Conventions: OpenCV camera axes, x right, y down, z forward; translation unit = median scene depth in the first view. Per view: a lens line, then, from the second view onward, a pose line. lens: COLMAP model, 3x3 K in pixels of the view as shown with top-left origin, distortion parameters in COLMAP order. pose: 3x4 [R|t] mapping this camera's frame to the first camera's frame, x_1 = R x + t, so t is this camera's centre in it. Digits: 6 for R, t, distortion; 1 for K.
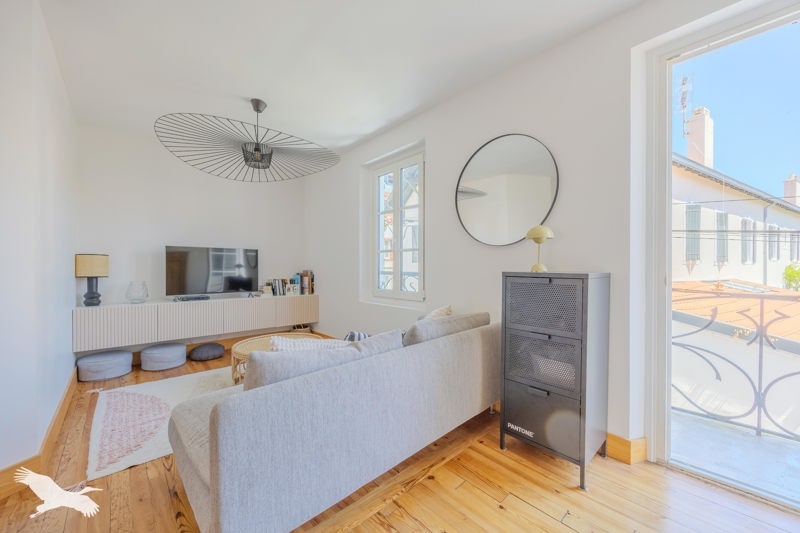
lens RADIAL K [[310.5, 0, 402.9], [0, 310.5, 263.8], [0, 0, 1]] dist [-0.000125, -0.000325]
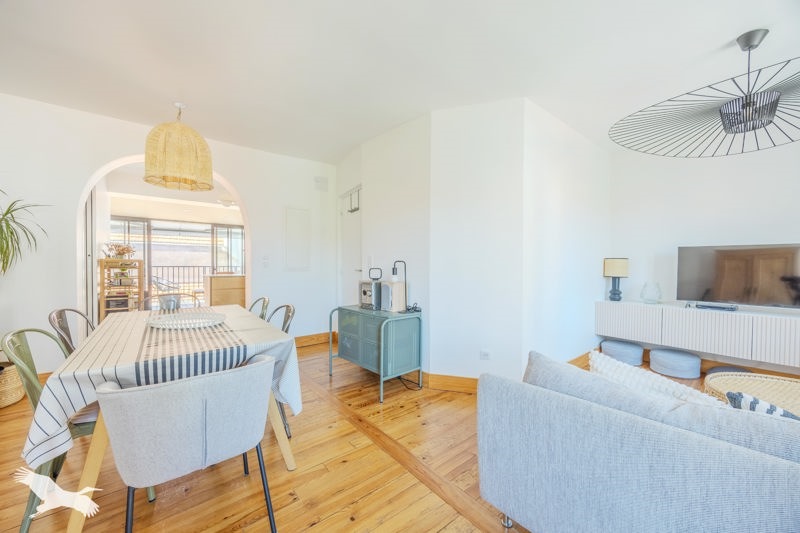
lens RADIAL K [[310.5, 0, 403.0], [0, 310.5, 269.5], [0, 0, 1]] dist [-0.000125, -0.000325]
pose [[-0.028221, 0.017877, -0.999442, 0.234762], [-0.000046, 0.999840, 0.017885, -0.007699], [0.999602, 0.000551, -0.028216, 0.219681]]
